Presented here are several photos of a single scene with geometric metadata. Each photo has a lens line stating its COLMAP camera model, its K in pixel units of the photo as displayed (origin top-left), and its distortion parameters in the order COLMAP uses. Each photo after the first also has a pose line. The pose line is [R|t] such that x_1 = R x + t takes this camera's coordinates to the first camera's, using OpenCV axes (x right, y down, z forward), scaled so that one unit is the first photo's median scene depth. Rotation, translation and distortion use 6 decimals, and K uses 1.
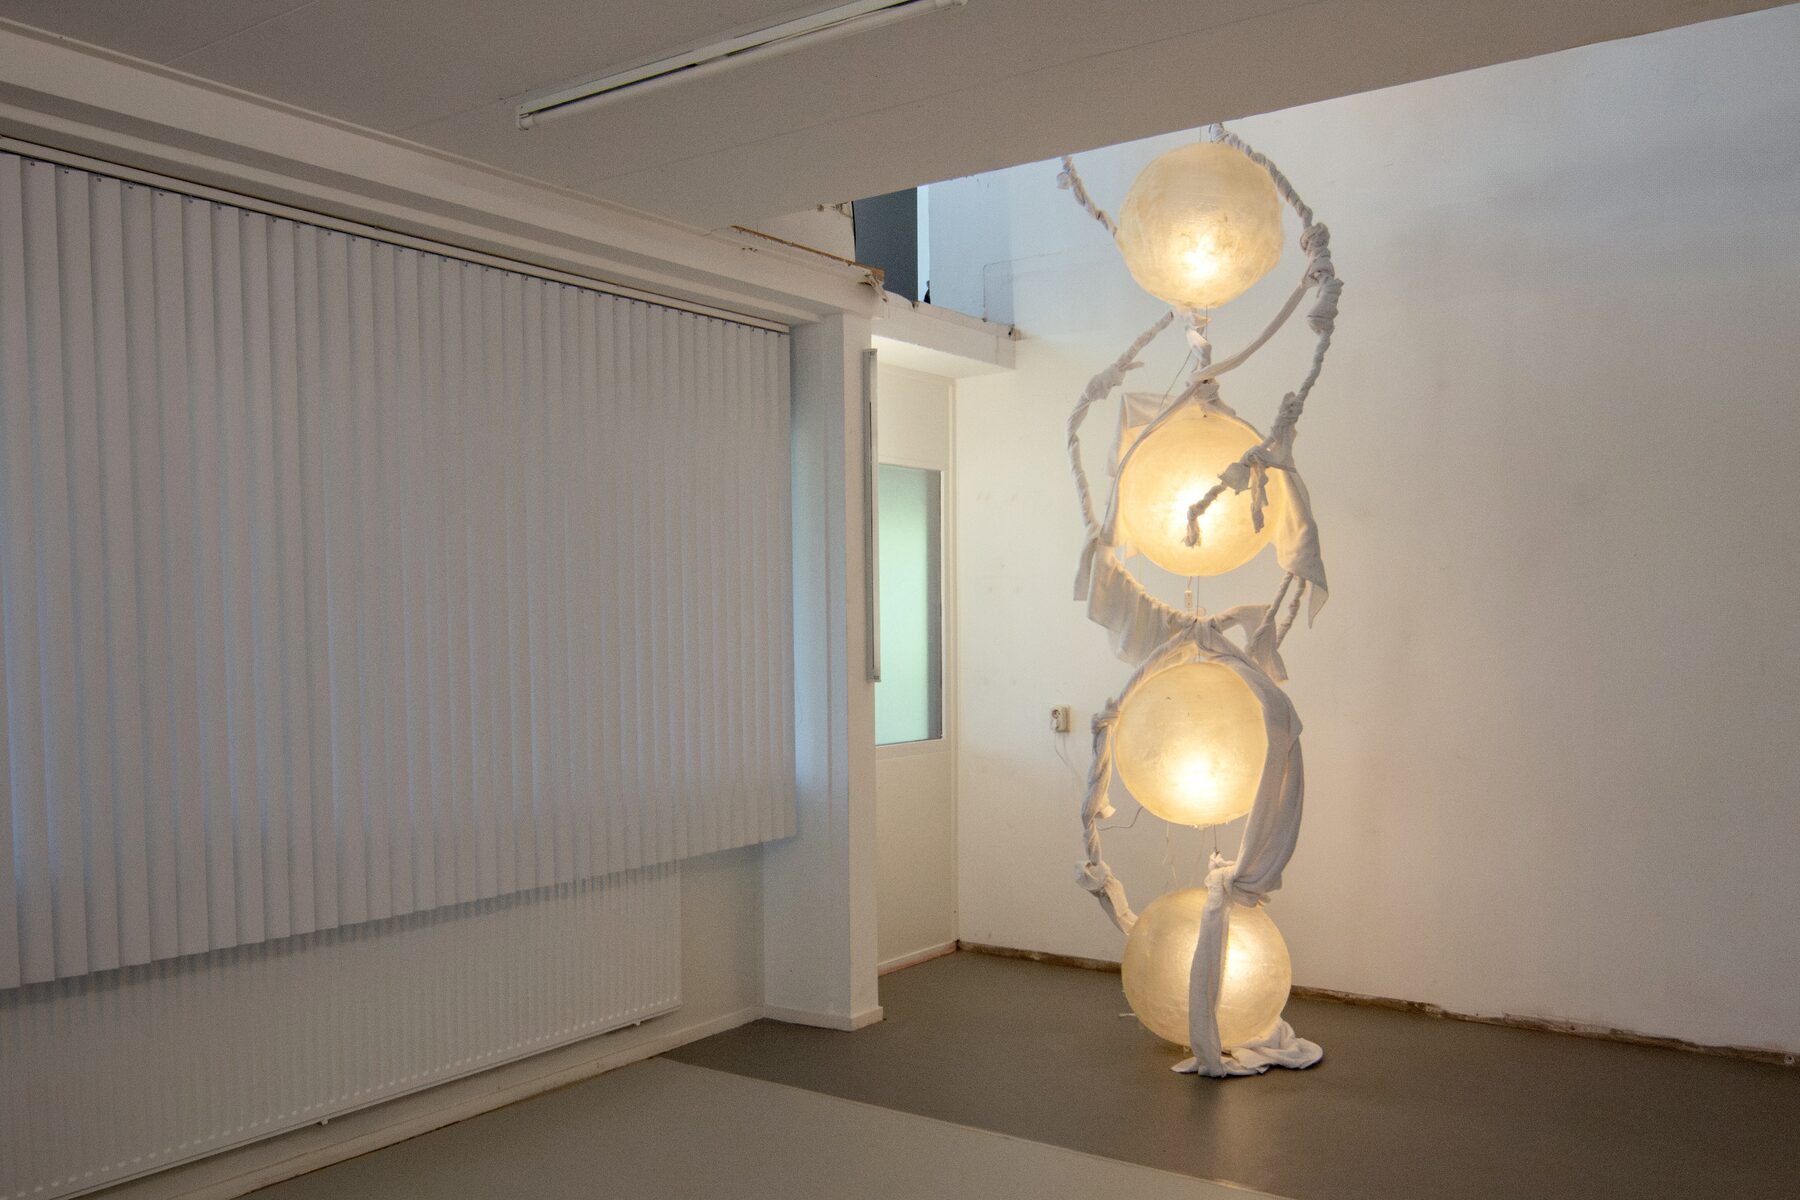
lens RADIAL K [[1297.6, 0, 900.0], [0, 1297.6, 600.0], [0, 0, 1]] dist [0.006235, -0.068200]
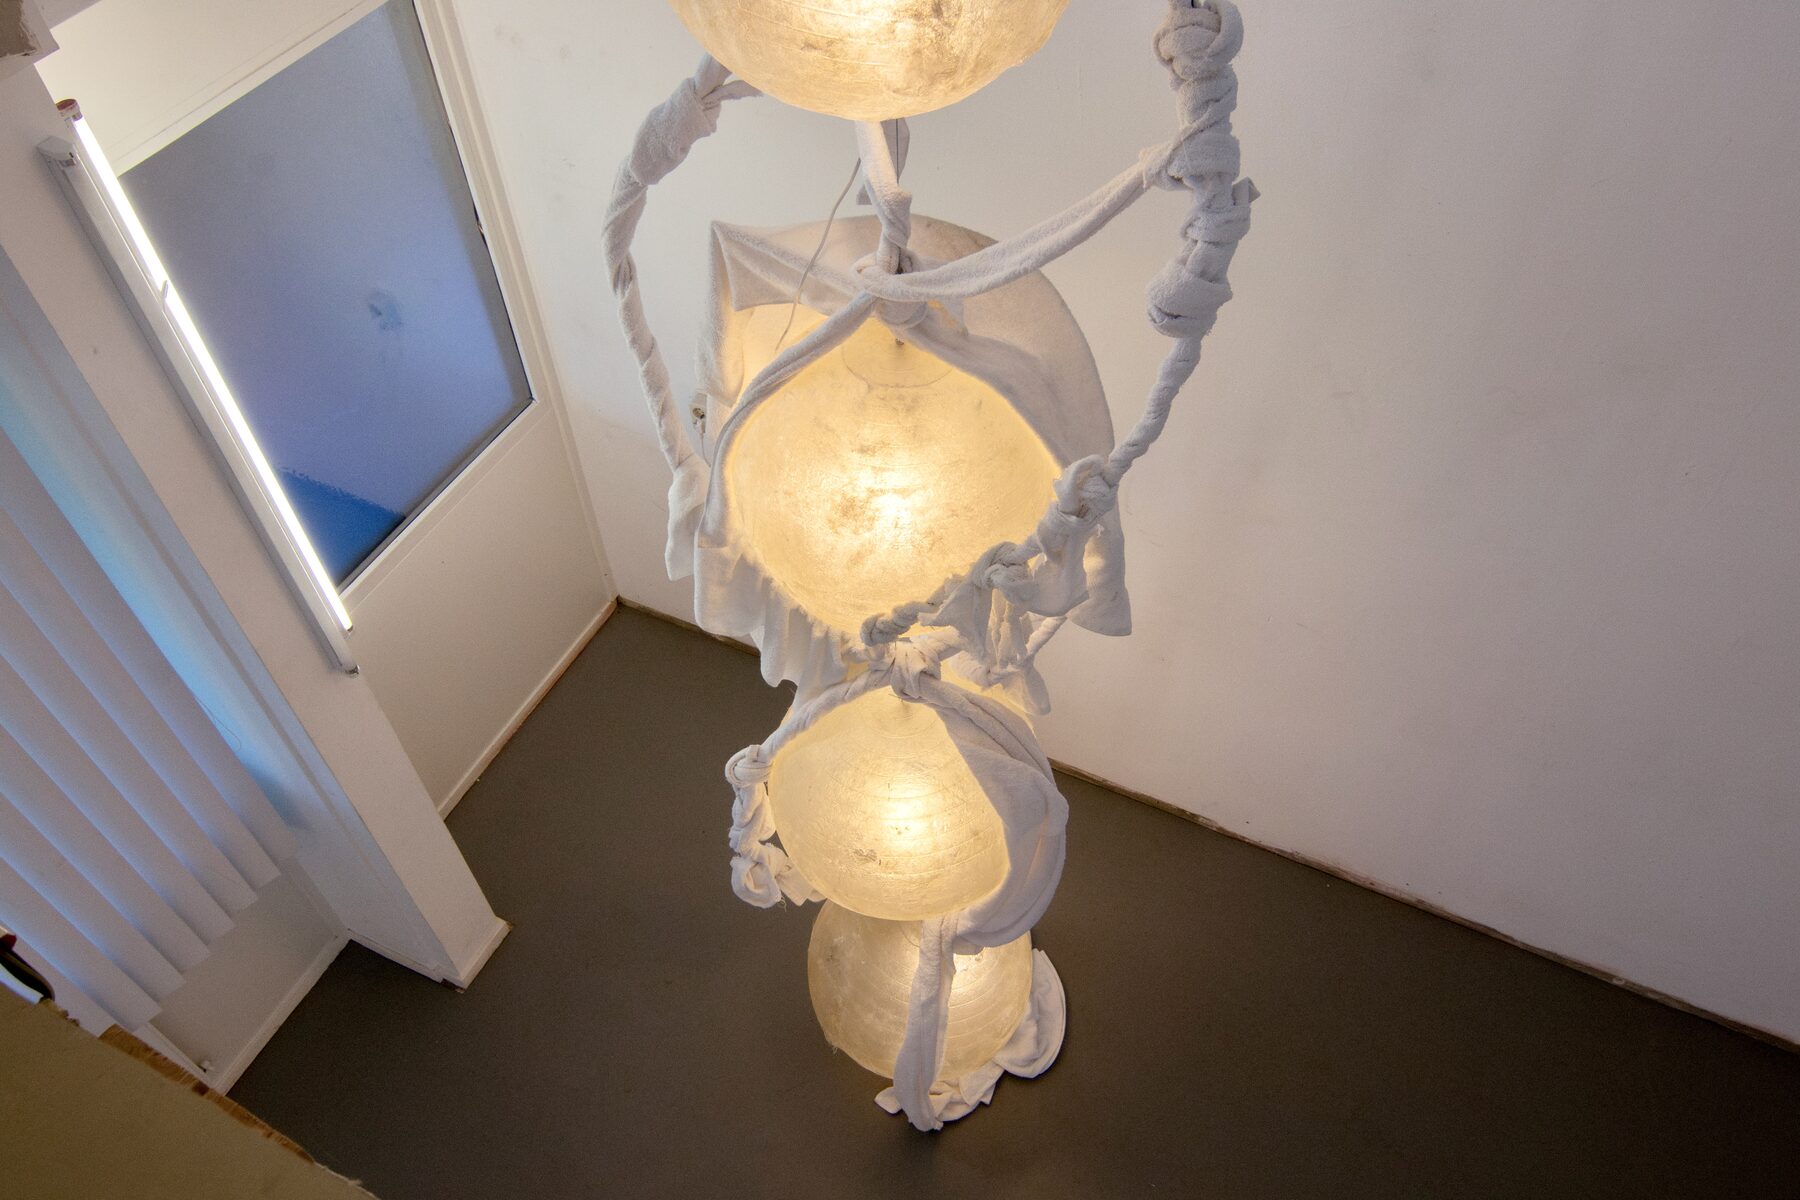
lens RADIAL K [[1297.6, 0, 900.0], [0, 1297.6, 600.0], [0, 0, 1]] dist [0.006235, -0.068200]
pose [[0.982382, -0.151019, 0.110087, 0.173213], [0.025647, 0.692435, 0.721024, -0.393098], [-0.185116, -0.705498, 0.684109, 0.638173]]
